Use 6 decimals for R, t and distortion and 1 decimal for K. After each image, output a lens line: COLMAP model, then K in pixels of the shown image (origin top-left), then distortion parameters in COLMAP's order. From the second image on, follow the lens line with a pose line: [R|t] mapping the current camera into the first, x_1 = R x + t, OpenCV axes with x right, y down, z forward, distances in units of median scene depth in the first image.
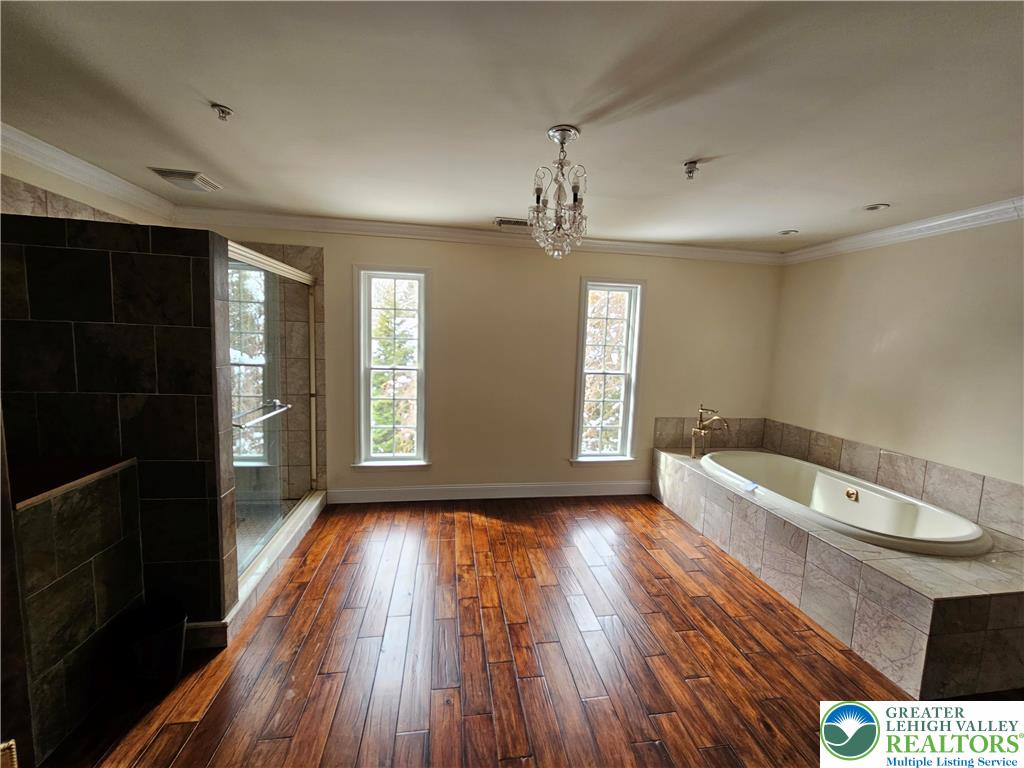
lens RADIAL K [[420.3, 0, 513.8], [0, 420.3, 382.1], [0, 0, 1]] dist [-0.002918, 0.000560]
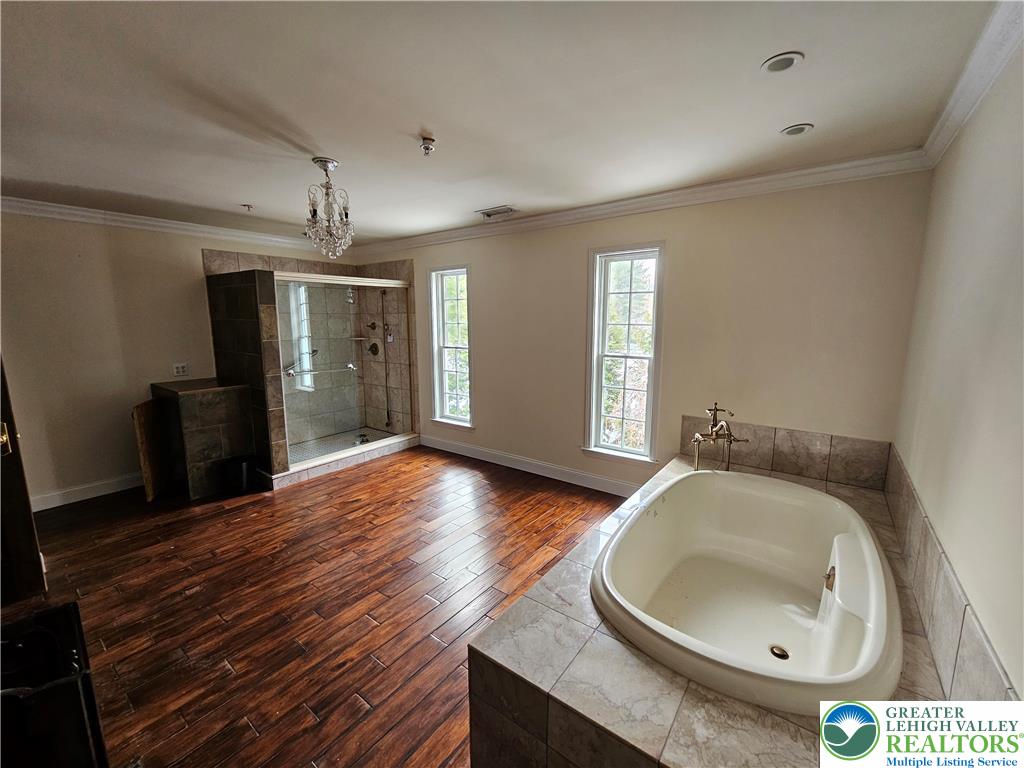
lens RADIAL K [[420.3, 0, 510.0], [0, 420.3, 381.2], [0, 0, 1]] dist [-0.002918, 0.000560]
pose [[0.691524, 0.070431, -0.718911, 0.770634], [-0.050881, 0.997513, 0.048783, -0.000681], [0.720559, 0.002845, 0.693388, 0.257784]]
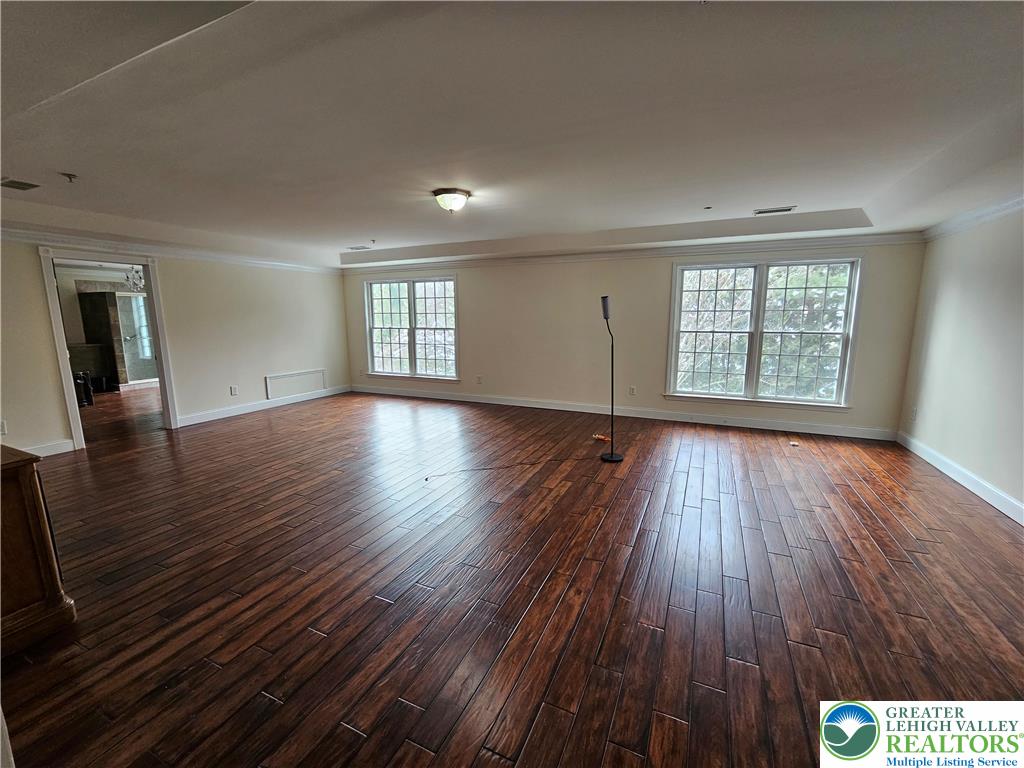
lens RADIAL K [[420.3, 0, 510.3], [0, 420.3, 387.0], [0, 0, 1]] dist [-0.002918, 0.000560]
pose [[0.827255, 0.049377, -0.559653, 2.723976], [-0.025140, 0.998386, 0.050924, 0.159438], [0.561265, -0.028058, 0.827161, -0.149931]]
